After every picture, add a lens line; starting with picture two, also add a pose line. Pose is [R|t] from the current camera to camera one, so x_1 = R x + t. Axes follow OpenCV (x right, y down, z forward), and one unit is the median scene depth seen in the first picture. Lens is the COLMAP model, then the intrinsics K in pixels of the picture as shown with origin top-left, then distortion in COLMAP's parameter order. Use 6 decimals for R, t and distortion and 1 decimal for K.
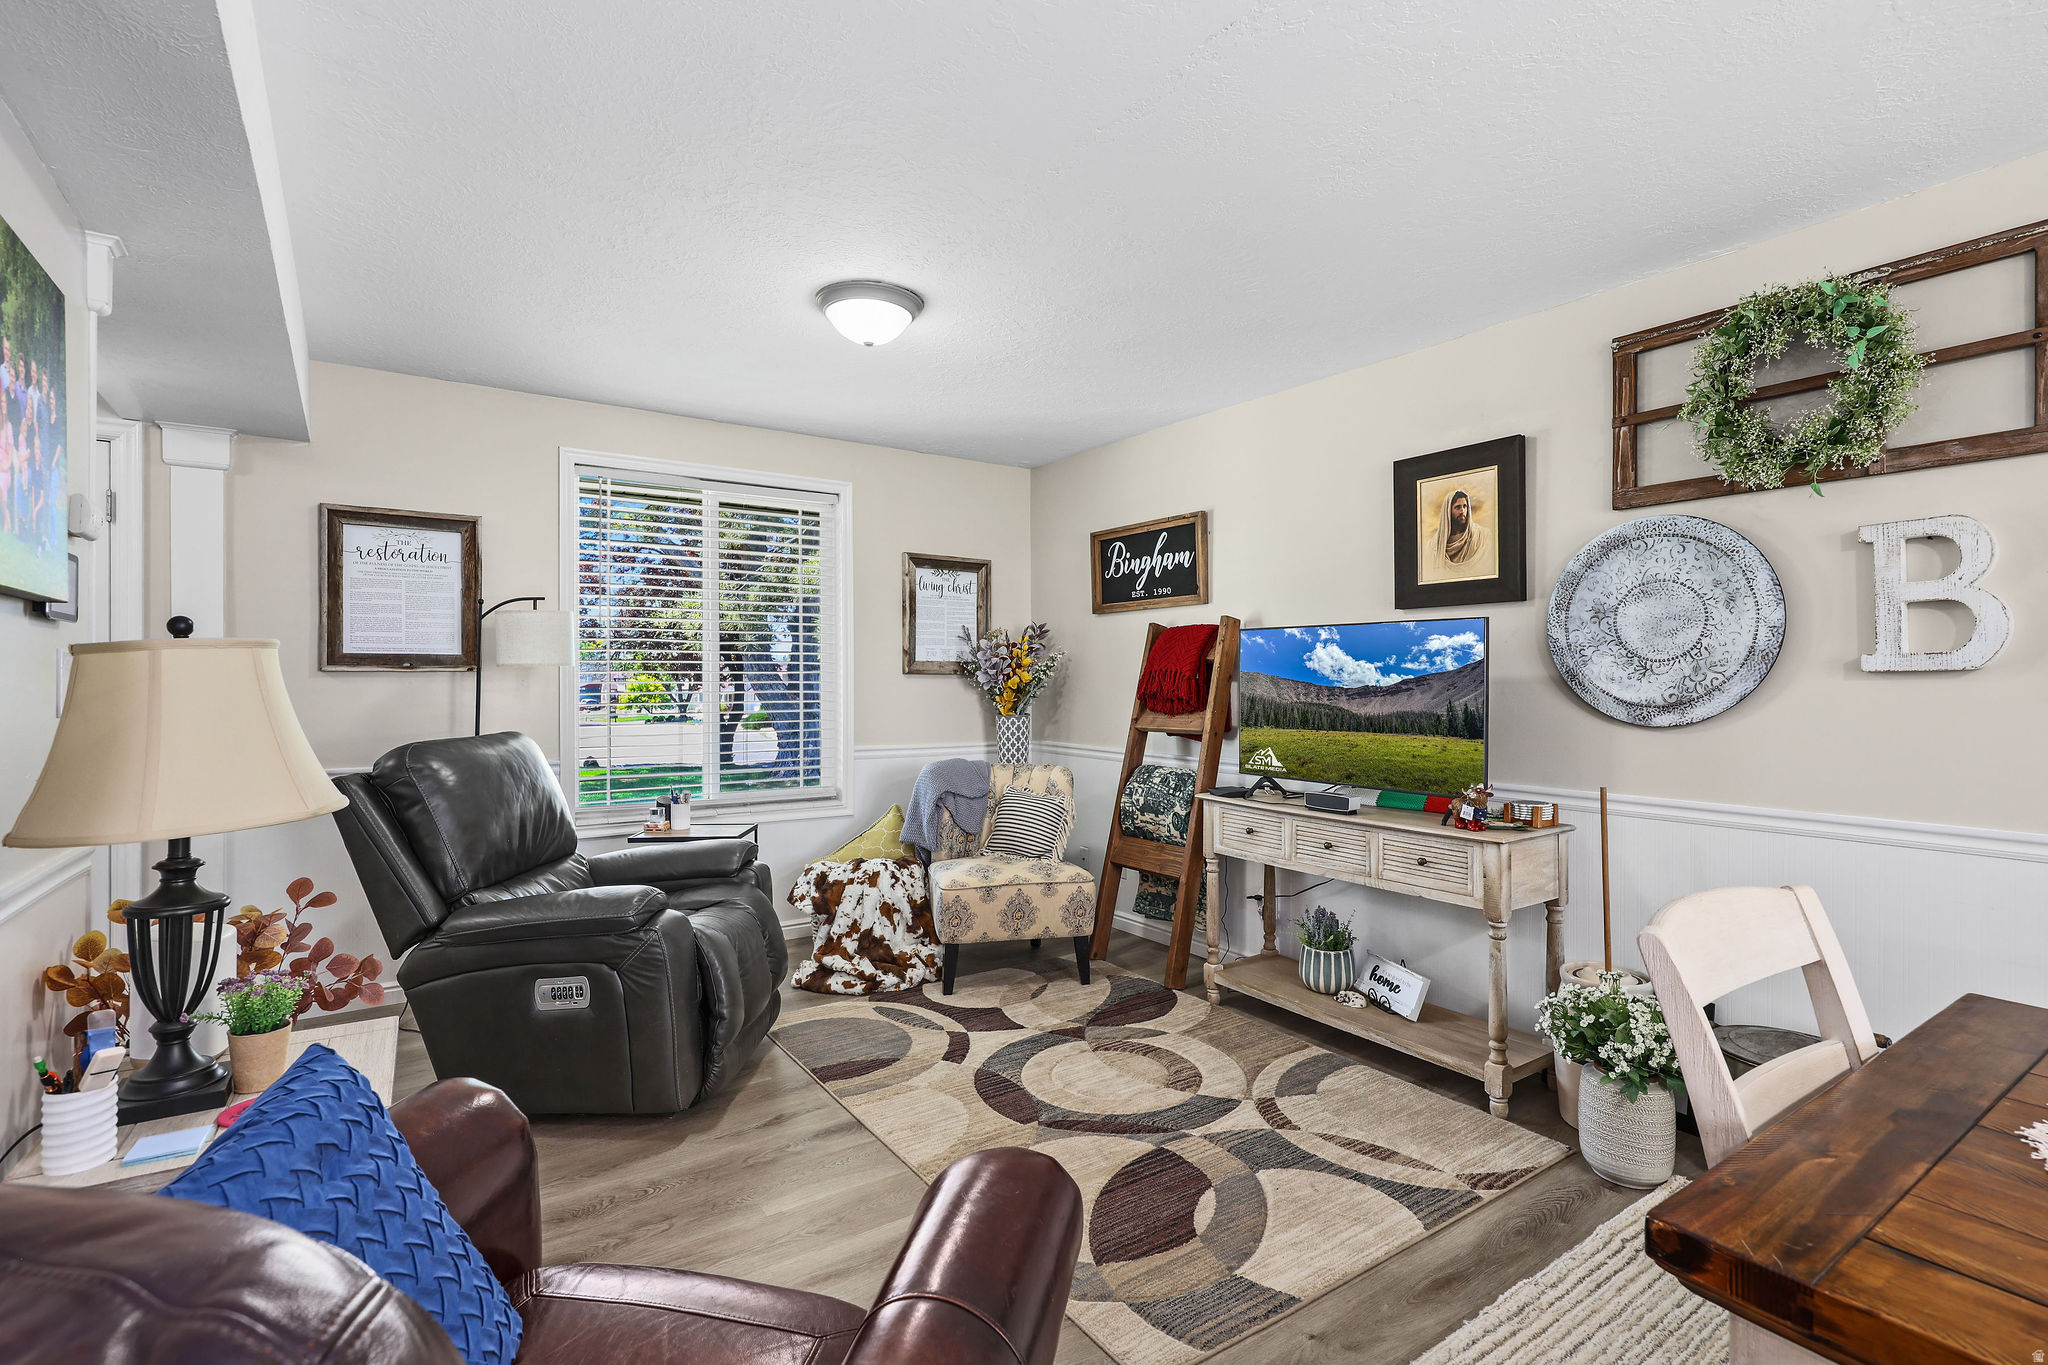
lens RADIAL K [[956.7, 0, 1016.9], [0, 956.7, 678.8], [0, 0, 1]] dist [-0.002021, -0.000136]
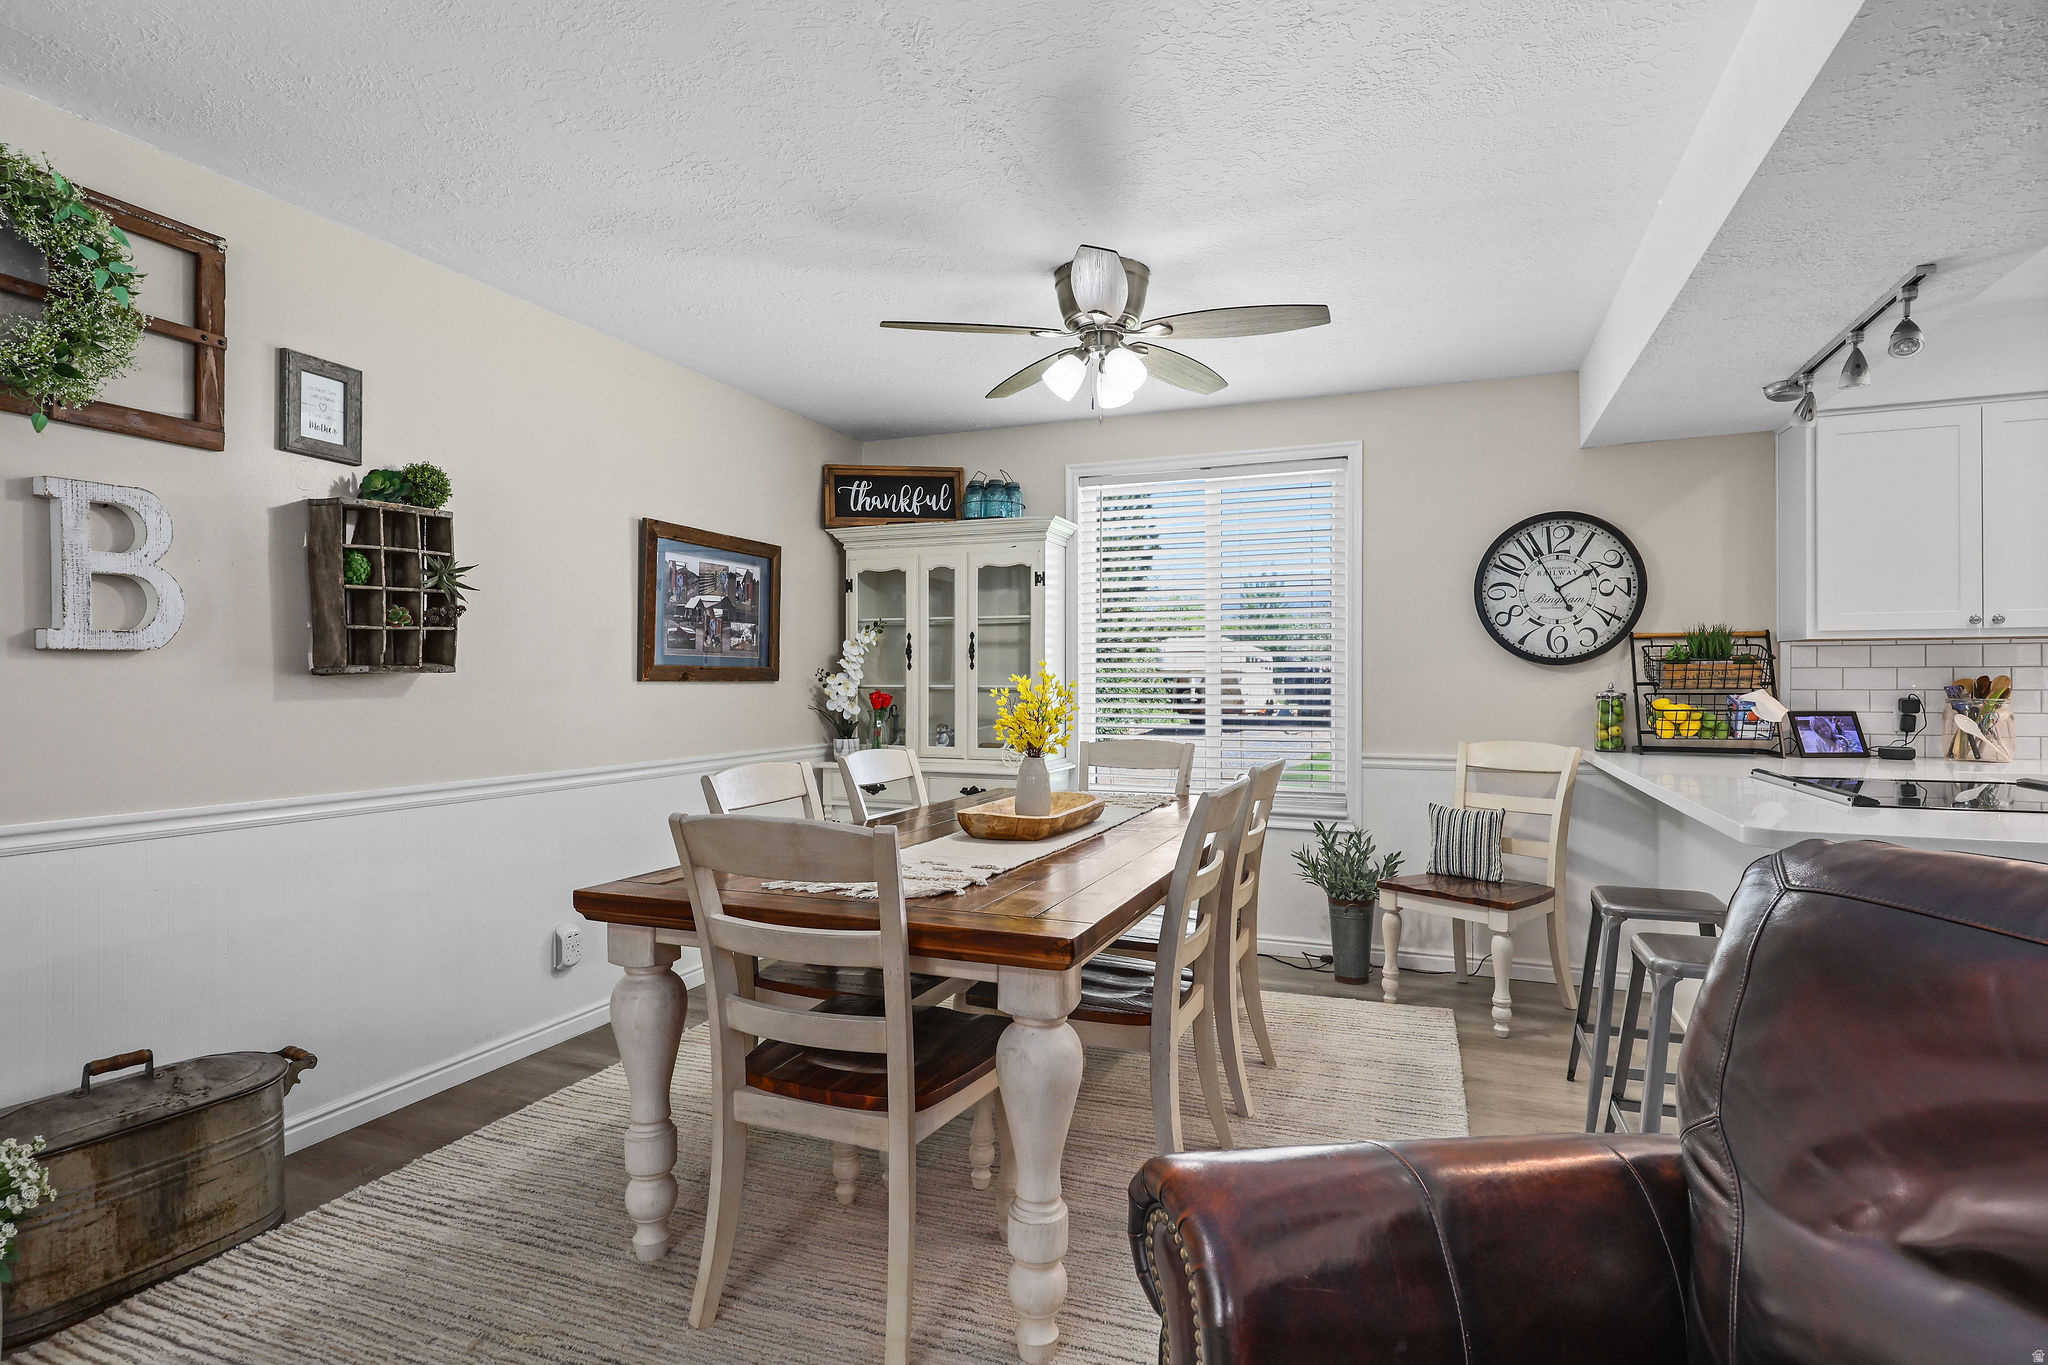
lens RADIAL K [[1032.7, 0, 1015.7], [0, 1032.7, 681.0], [0, 0, 1]] dist [0.003994, 0.000196]
pose [[-0.561477, 0.005318, 0.827475, -0.251872], [0.002553, 0.999986, -0.004694, 0.019707], [-0.827488, -0.000522, -0.561483, 0.582056]]
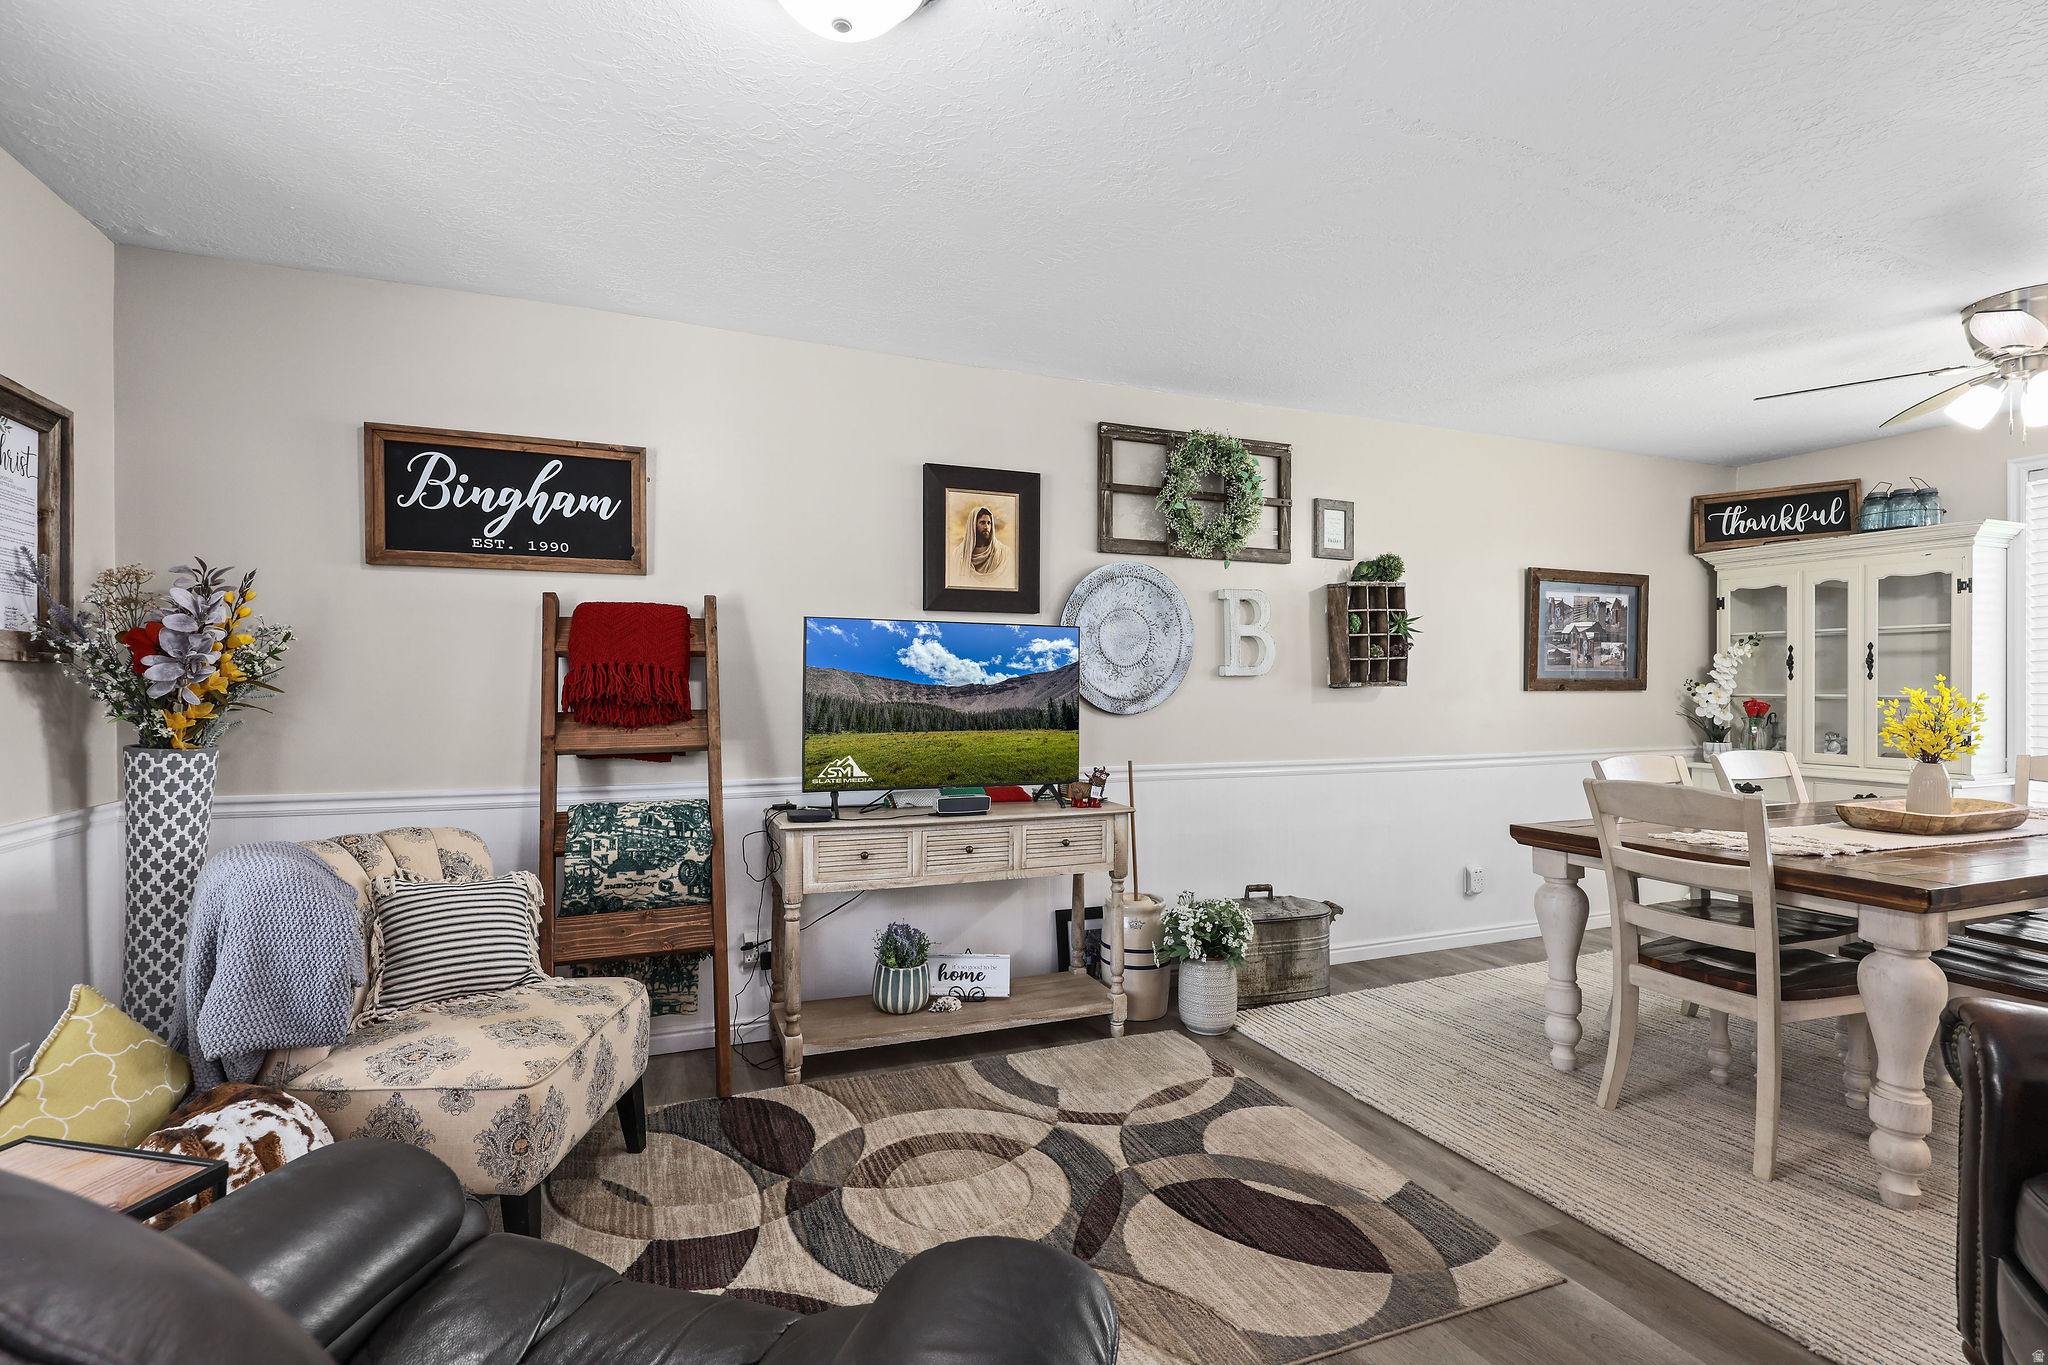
lens RADIAL K [[945.1, 0, 1006.4], [0, 945.1, 686.8], [0, 0, 1]] dist [-0.001557, 0.000732]
pose [[0.207516, 0.003454, 0.978225, -0.590016], [-0.001156, 0.999994, -0.003286, 0.012789], [-0.978231, -0.000449, 0.207519, 0.743984]]
